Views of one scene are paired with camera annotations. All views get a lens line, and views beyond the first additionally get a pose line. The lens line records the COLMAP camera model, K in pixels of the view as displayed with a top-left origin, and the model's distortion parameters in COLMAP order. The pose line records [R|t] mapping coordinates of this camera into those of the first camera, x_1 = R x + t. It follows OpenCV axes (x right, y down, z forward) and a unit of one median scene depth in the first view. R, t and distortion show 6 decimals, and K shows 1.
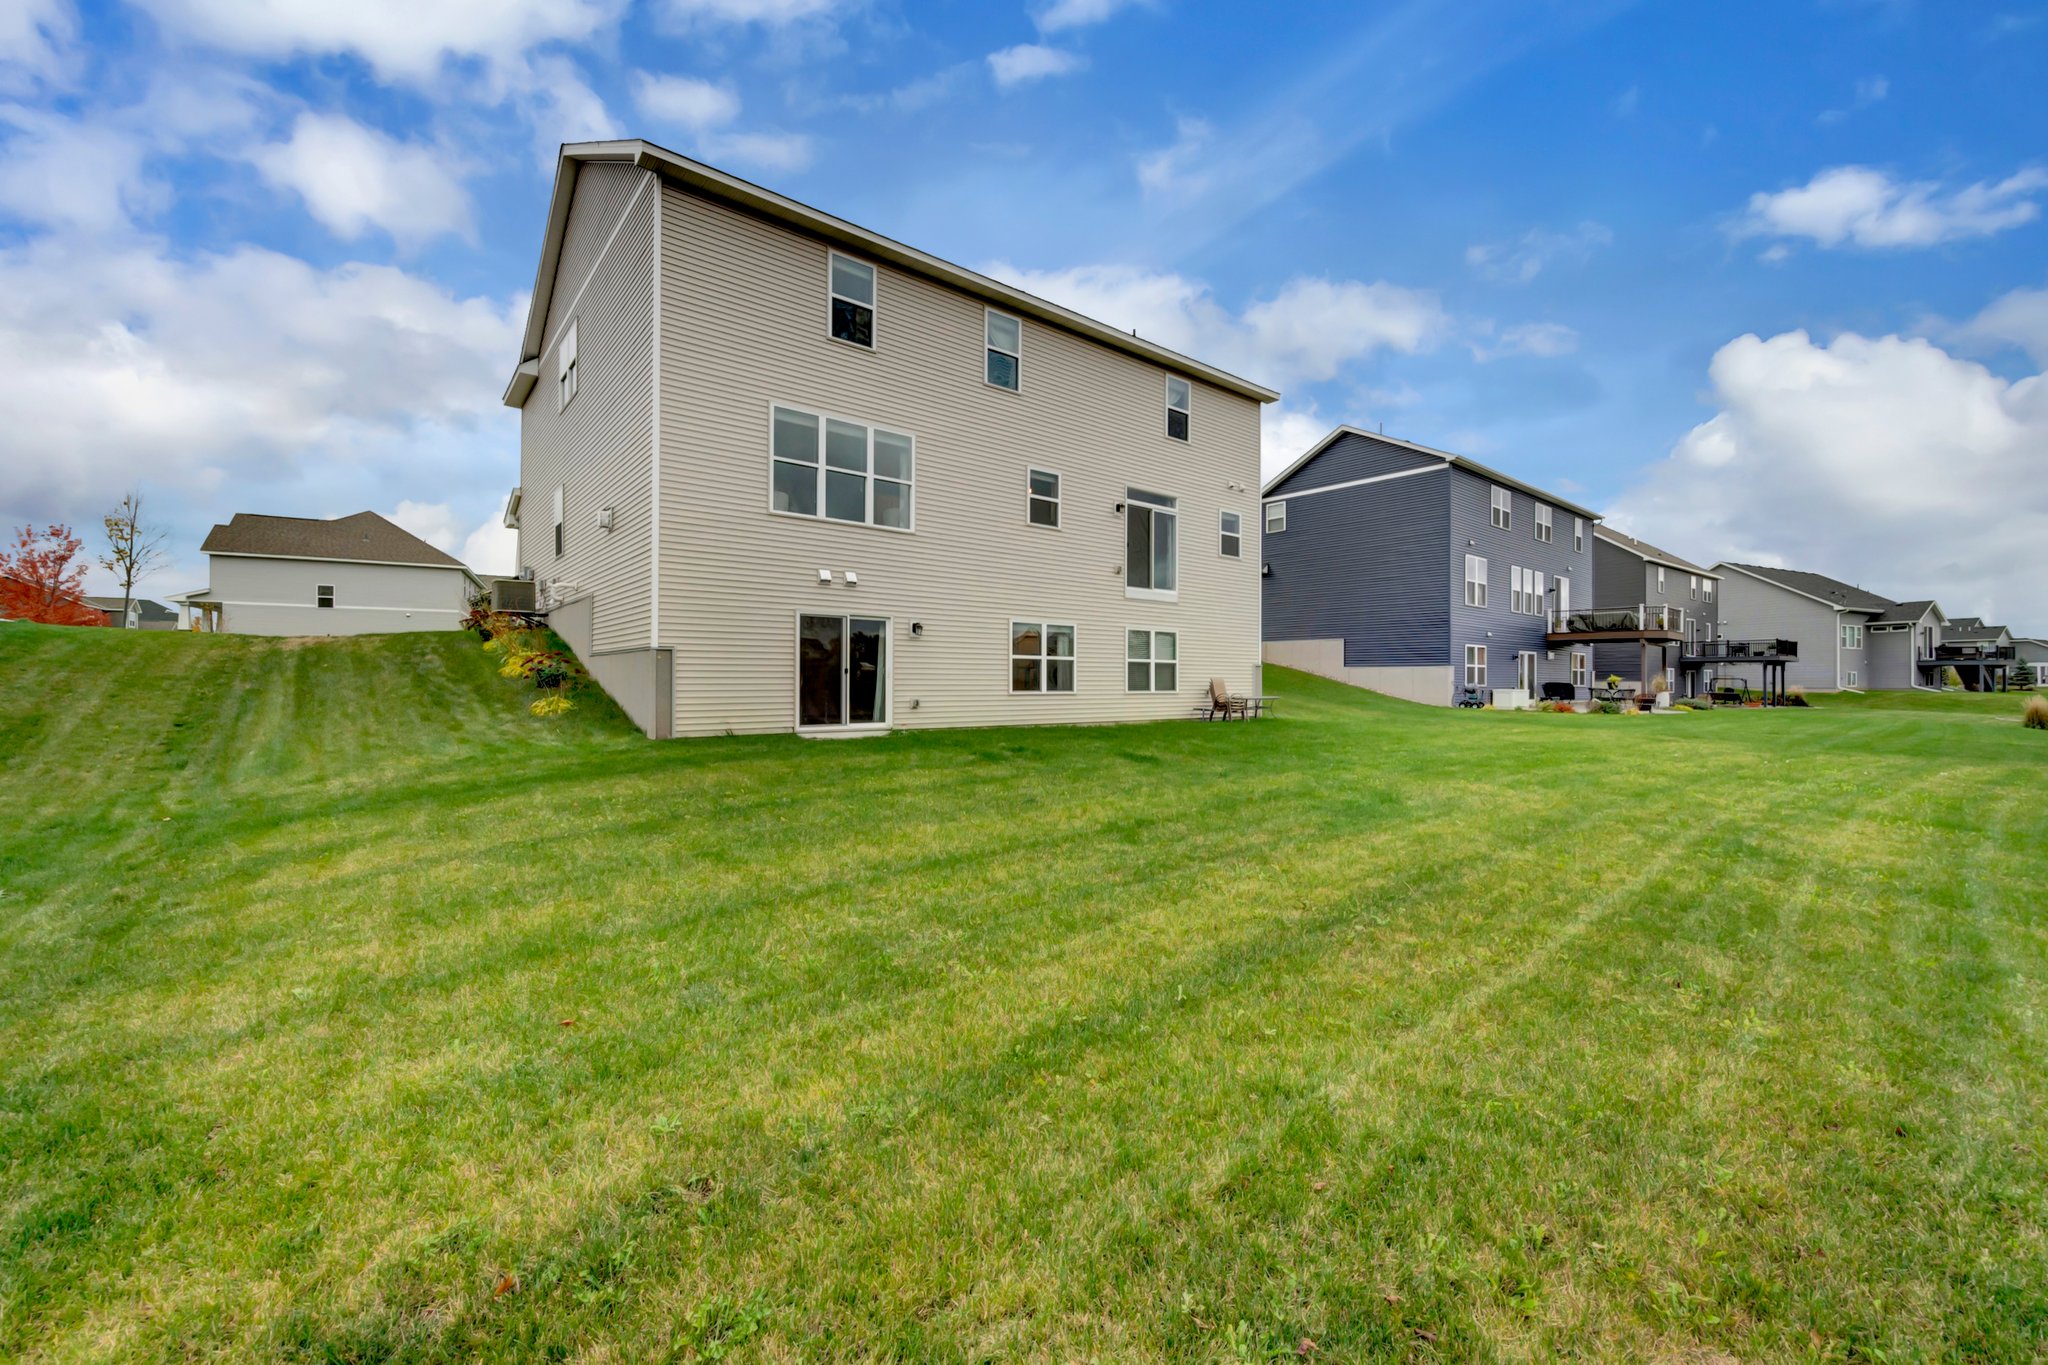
lens RADIAL K [[811.7, 0, 1024.0], [0, 811.7, 682.5], [0, 0, 1]] dist [0.000206, 0.000000]
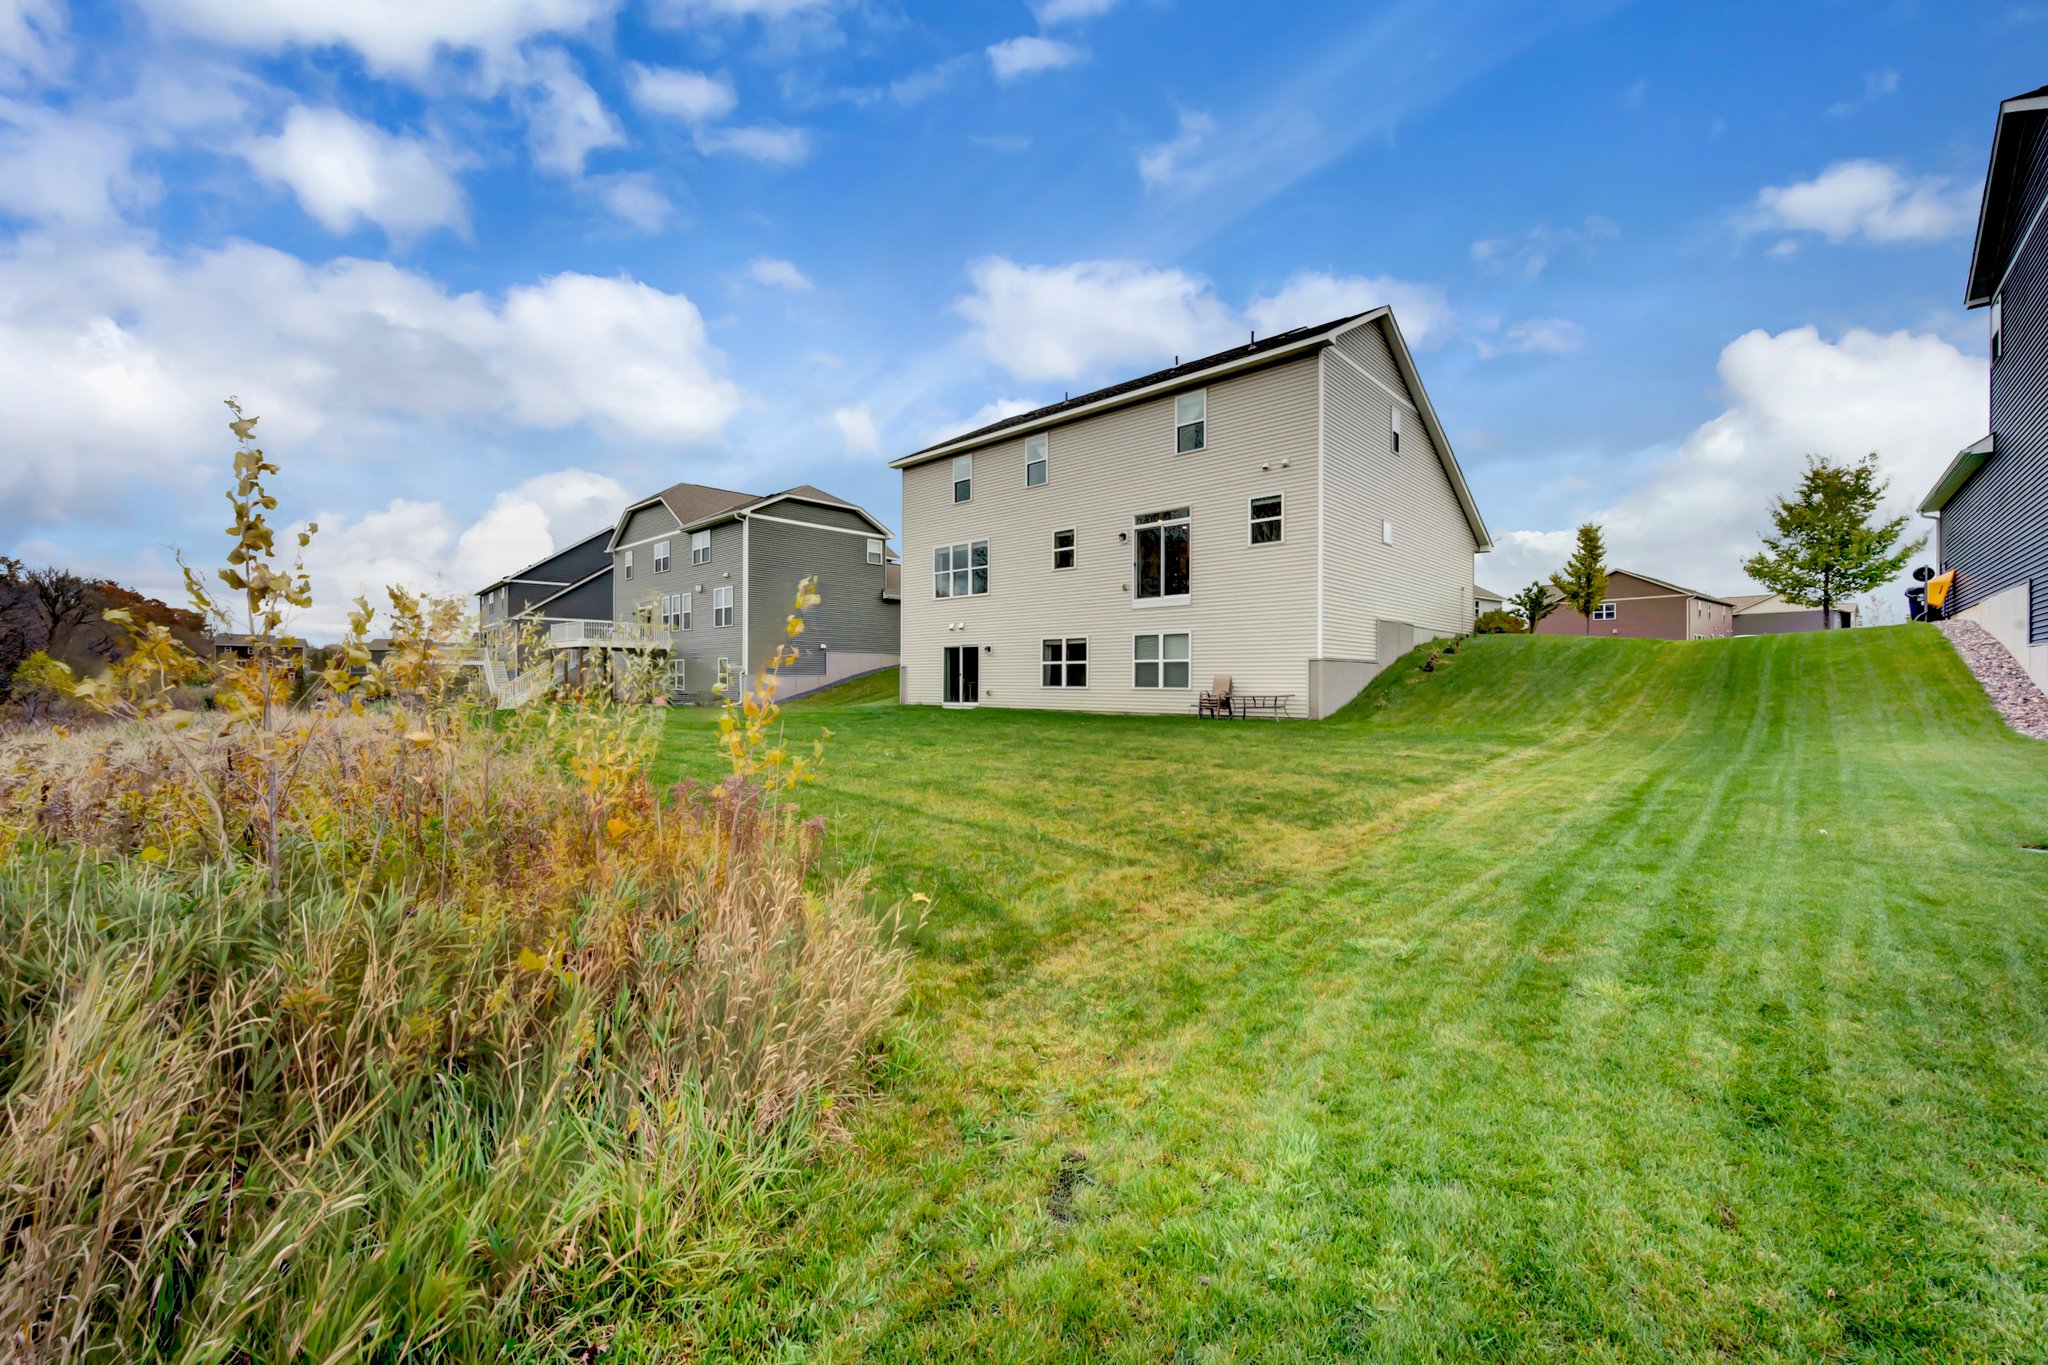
lens RADIAL K [[811.7, 0, 1024.0], [0, 811.7, 682.5], [0, 0, 1]] dist [0.000206, 0.000000]
pose [[0.127846, -0.002236, -0.991791, 1.408778], [-0.000137, 0.999997, -0.002272, 0.007040], [0.991794, 0.000426, 0.127846, 0.750889]]
